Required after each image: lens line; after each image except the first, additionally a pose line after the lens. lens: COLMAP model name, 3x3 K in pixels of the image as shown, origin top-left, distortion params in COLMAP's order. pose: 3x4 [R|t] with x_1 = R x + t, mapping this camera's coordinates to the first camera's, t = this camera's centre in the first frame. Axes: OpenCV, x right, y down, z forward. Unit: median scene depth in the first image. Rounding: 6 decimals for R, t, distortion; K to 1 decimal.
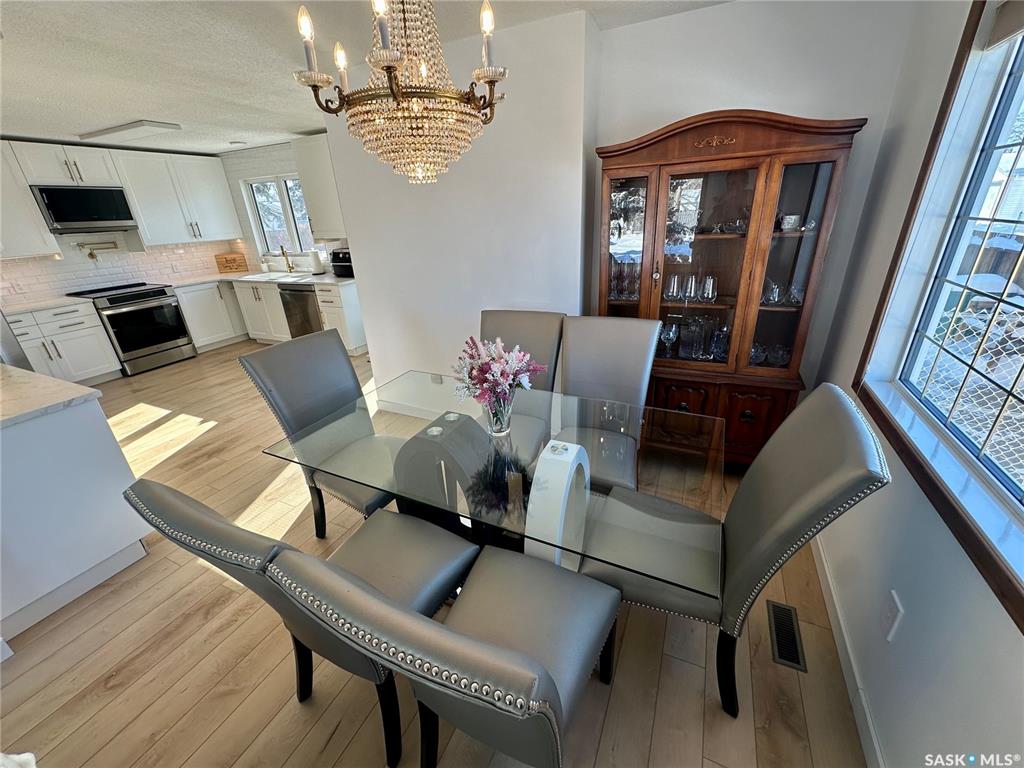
lens RADIAL K [[408.9, 0, 512.0], [0, 408.9, 384.0], [0, 0, 1]] dist [-0.001580, -0.000346]
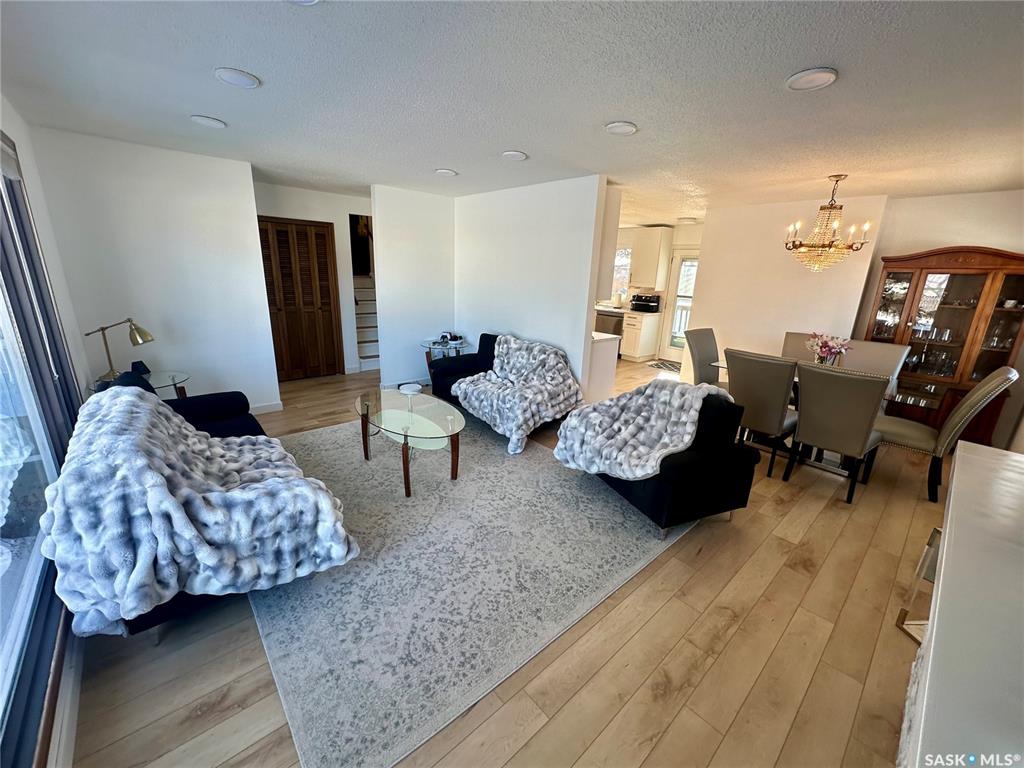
lens RADIAL K [[408.9, 0, 512.0], [0, 408.9, 384.0], [0, 0, 1]] dist [-0.001580, -0.000346]
pose [[0.937267, 0.169683, -0.304530, -0.735574], [-0.207950, 0.973245, -0.097731, 0.558918], [0.279799, 0.154927, 0.947476, -1.219358]]
